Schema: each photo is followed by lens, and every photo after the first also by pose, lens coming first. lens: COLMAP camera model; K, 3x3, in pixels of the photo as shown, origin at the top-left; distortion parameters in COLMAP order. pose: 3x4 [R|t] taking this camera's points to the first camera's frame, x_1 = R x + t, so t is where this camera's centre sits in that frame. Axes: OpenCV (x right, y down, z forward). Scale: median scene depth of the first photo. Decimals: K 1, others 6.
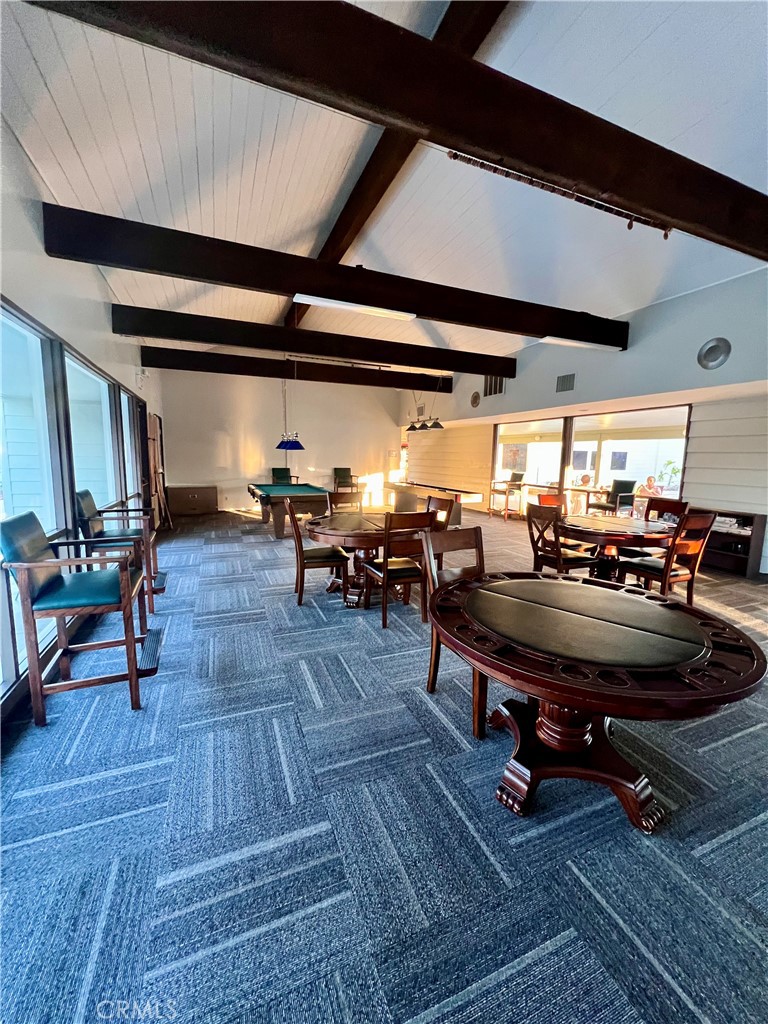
lens RADIAL K [[407.3, 0, 384.8], [0, 407.3, 511.6], [0, 0, 1]] dist [-0.000183, -0.000065]
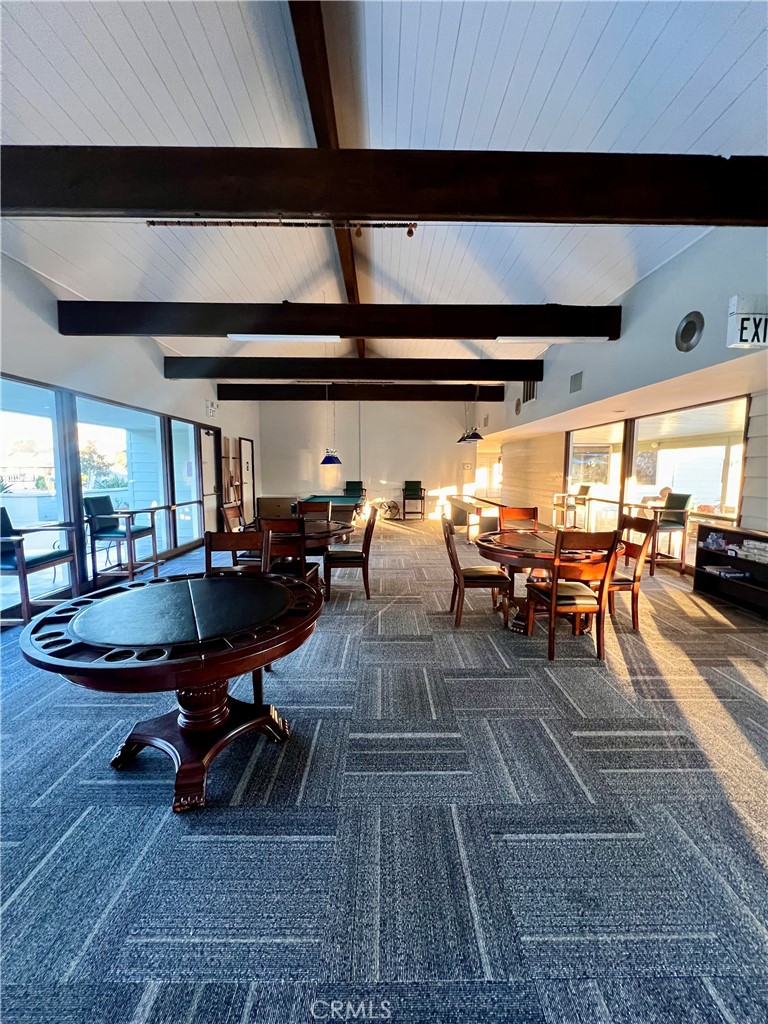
lens RADIAL K [[407.3, 0, 387.5], [0, 407.3, 511.0], [0, 0, 1]] dist [-0.000183, -0.000065]
pose [[0.928724, 0.024049, -0.369992, 0.319011], [-0.038003, 0.998813, -0.030472, 0.002714], [0.368820, 0.042361, 0.928535, 0.036952]]
